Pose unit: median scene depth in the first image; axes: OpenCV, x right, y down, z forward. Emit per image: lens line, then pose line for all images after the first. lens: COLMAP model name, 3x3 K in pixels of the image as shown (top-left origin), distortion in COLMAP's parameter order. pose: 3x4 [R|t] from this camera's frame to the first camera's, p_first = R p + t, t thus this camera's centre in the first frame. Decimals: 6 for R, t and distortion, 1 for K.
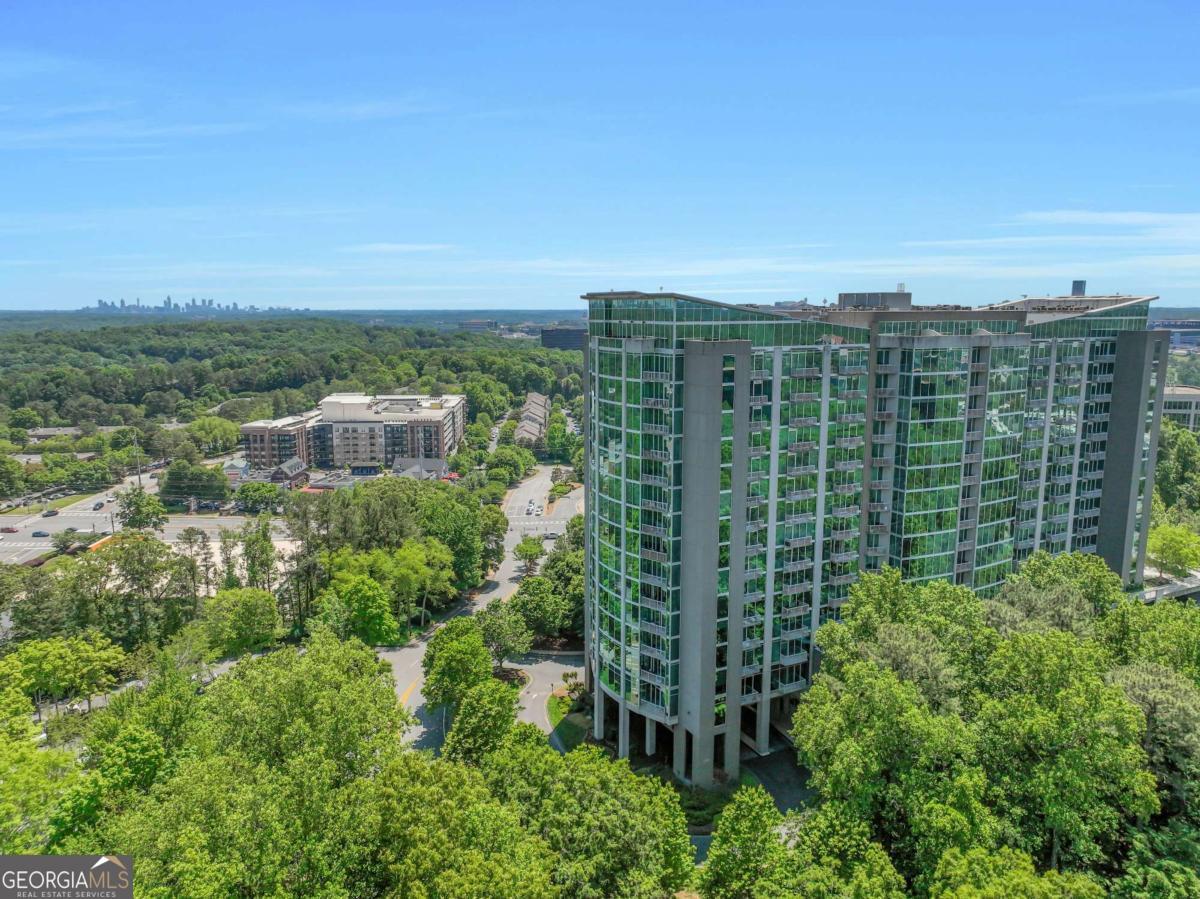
lens RADIAL K [[838.5, 0, 601.8], [0, 838.5, 453.9], [0, 0, 1]] dist [-0.004691, 0.022502]
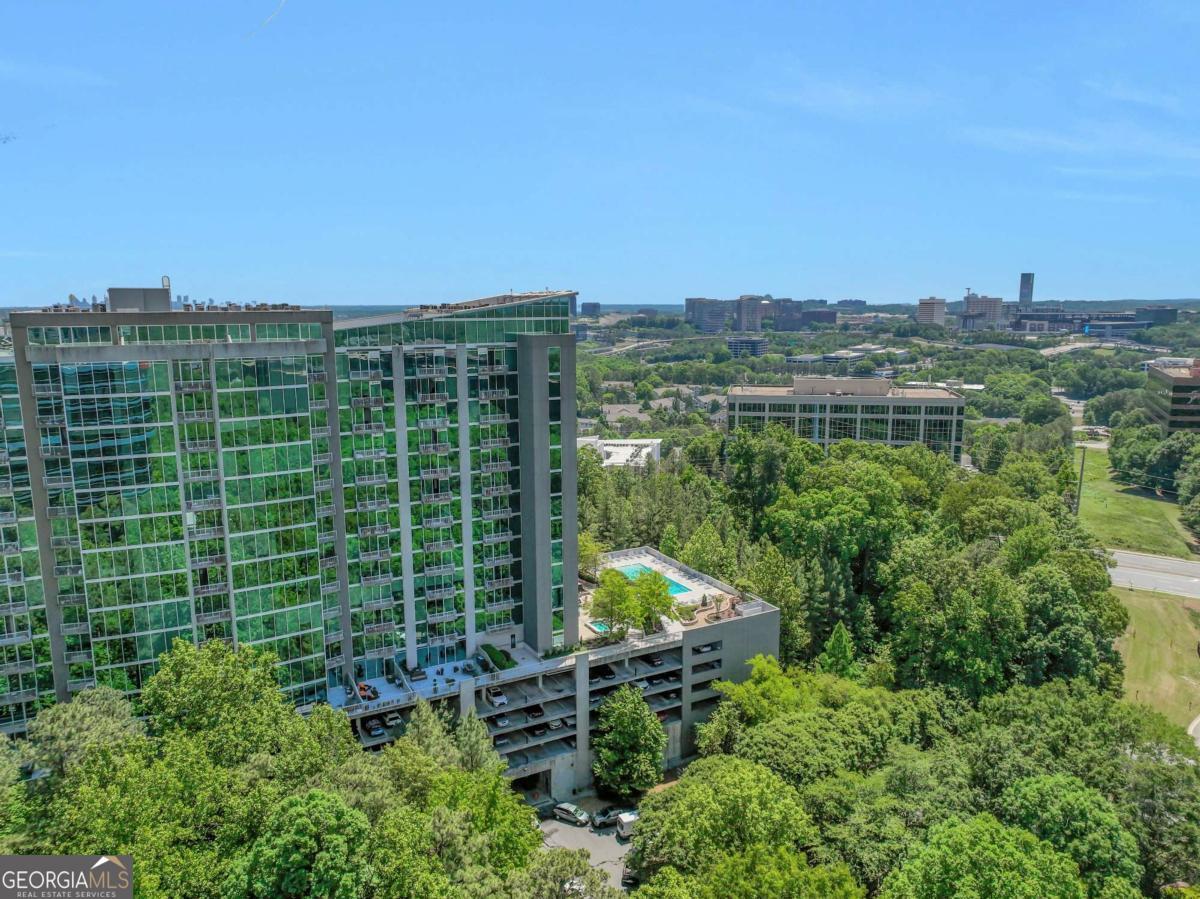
lens RADIAL K [[838.5, 0, 601.8], [0, 838.5, 453.9], [0, 0, 1]] dist [-0.004691, 0.022502]
pose [[0.999790, -0.007627, 0.019032, 0.674283], [0.007504, 0.999950, 0.006536, -0.036482], [-0.019081, -0.006391, 0.999798, 0.191512]]
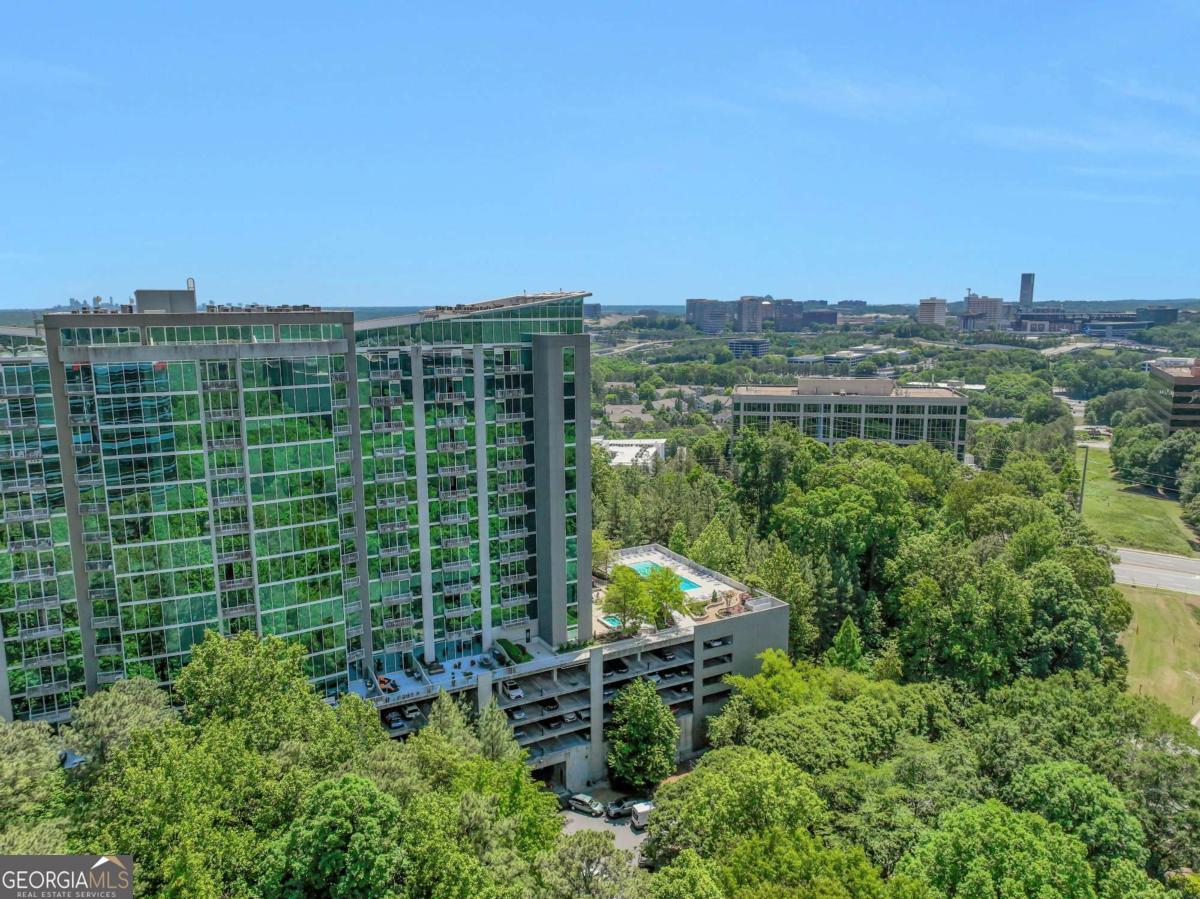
lens RADIAL K [[838.5, 0, 601.8], [0, 838.5, 453.9], [0, 0, 1]] dist [-0.004691, 0.022502]
pose [[0.999787, -0.009447, 0.018348, 0.661221], [0.009354, 0.999943, 0.005157, -0.033362], [-0.018396, -0.004984, 0.999818, 0.175680]]
